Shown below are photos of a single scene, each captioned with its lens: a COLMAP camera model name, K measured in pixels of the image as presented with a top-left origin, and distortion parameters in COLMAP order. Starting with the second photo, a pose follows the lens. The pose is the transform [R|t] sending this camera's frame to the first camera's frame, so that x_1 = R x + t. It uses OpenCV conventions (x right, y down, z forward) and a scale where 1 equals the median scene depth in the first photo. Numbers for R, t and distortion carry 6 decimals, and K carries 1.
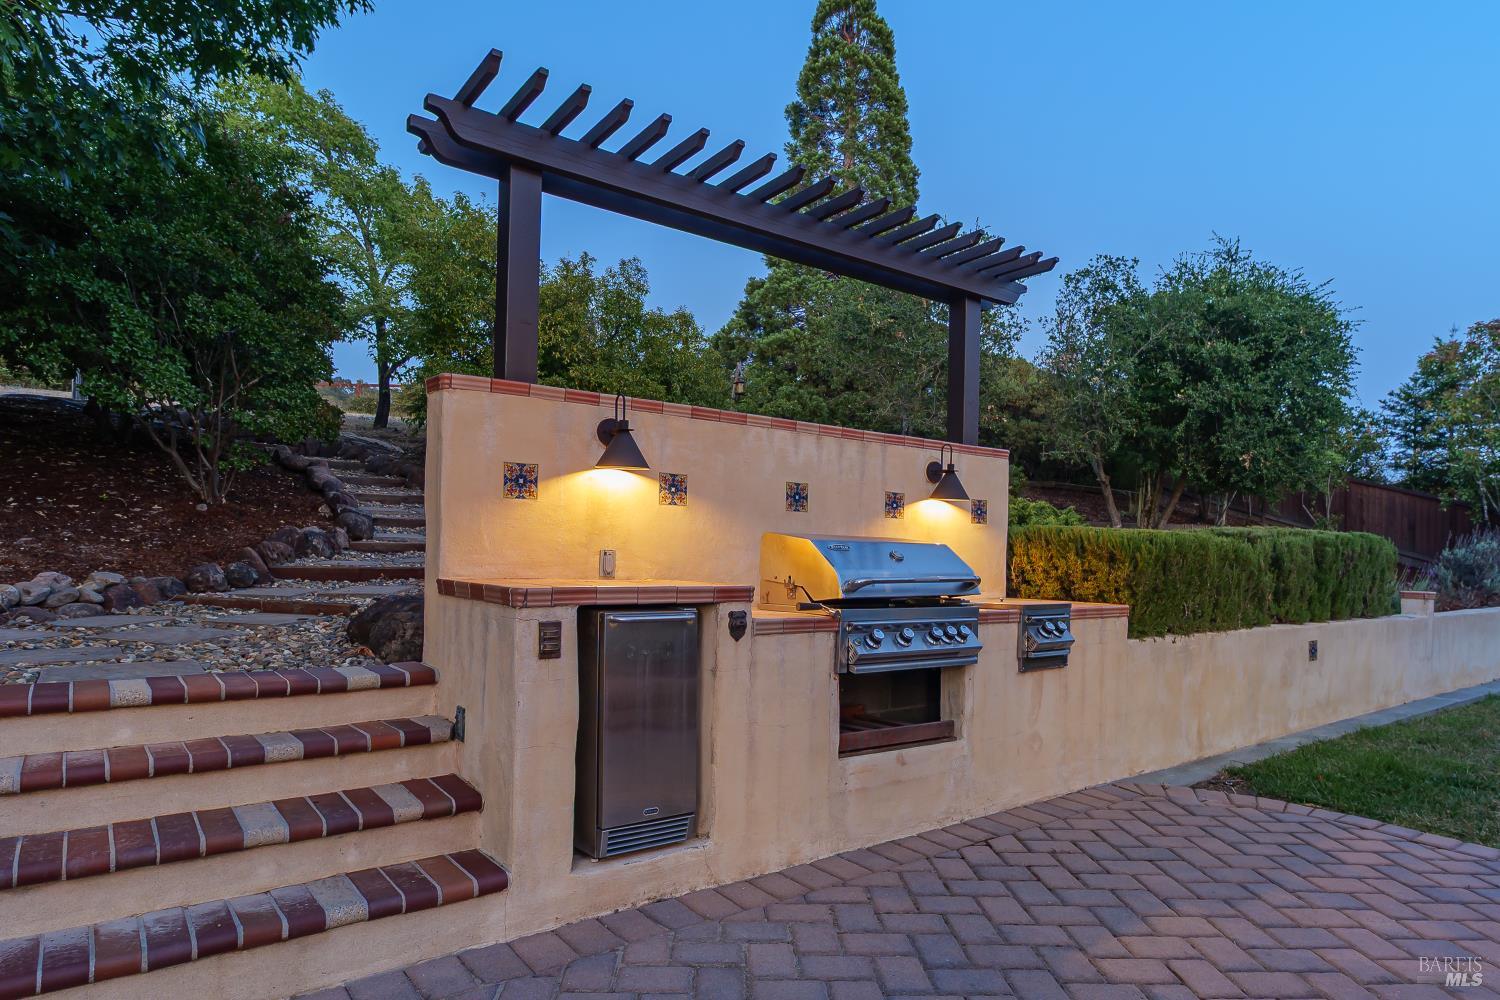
lens RADIAL K [[874.4, 0, 750.7], [0, 874.4, 559.1], [0, 0, 1]] dist [0.004232, 0.000875]
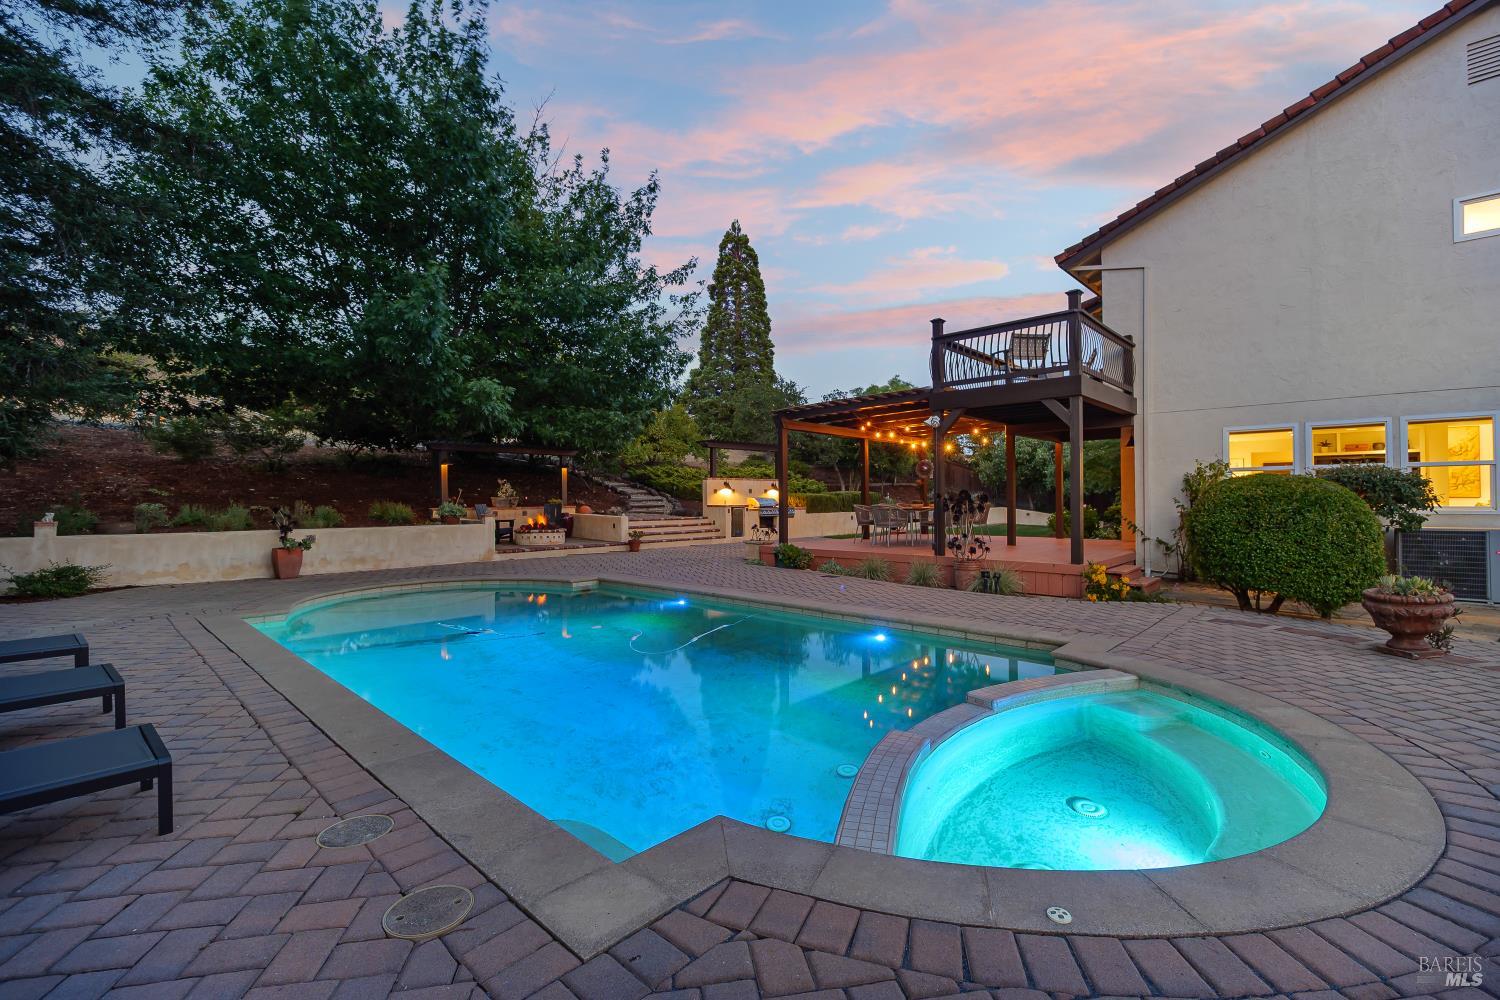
lens RADIAL K [[659.1, 0, 750.0], [0, 659.1, 500.0], [0, 0, 1]] dist [-0.000956, -0.000117]
pose [[0.989065, -0.022448, 0.145761, -0.664886], [0.022363, 0.999747, 0.002222, -0.018367], [-0.145774, 0.001062, 0.989317, -3.804374]]
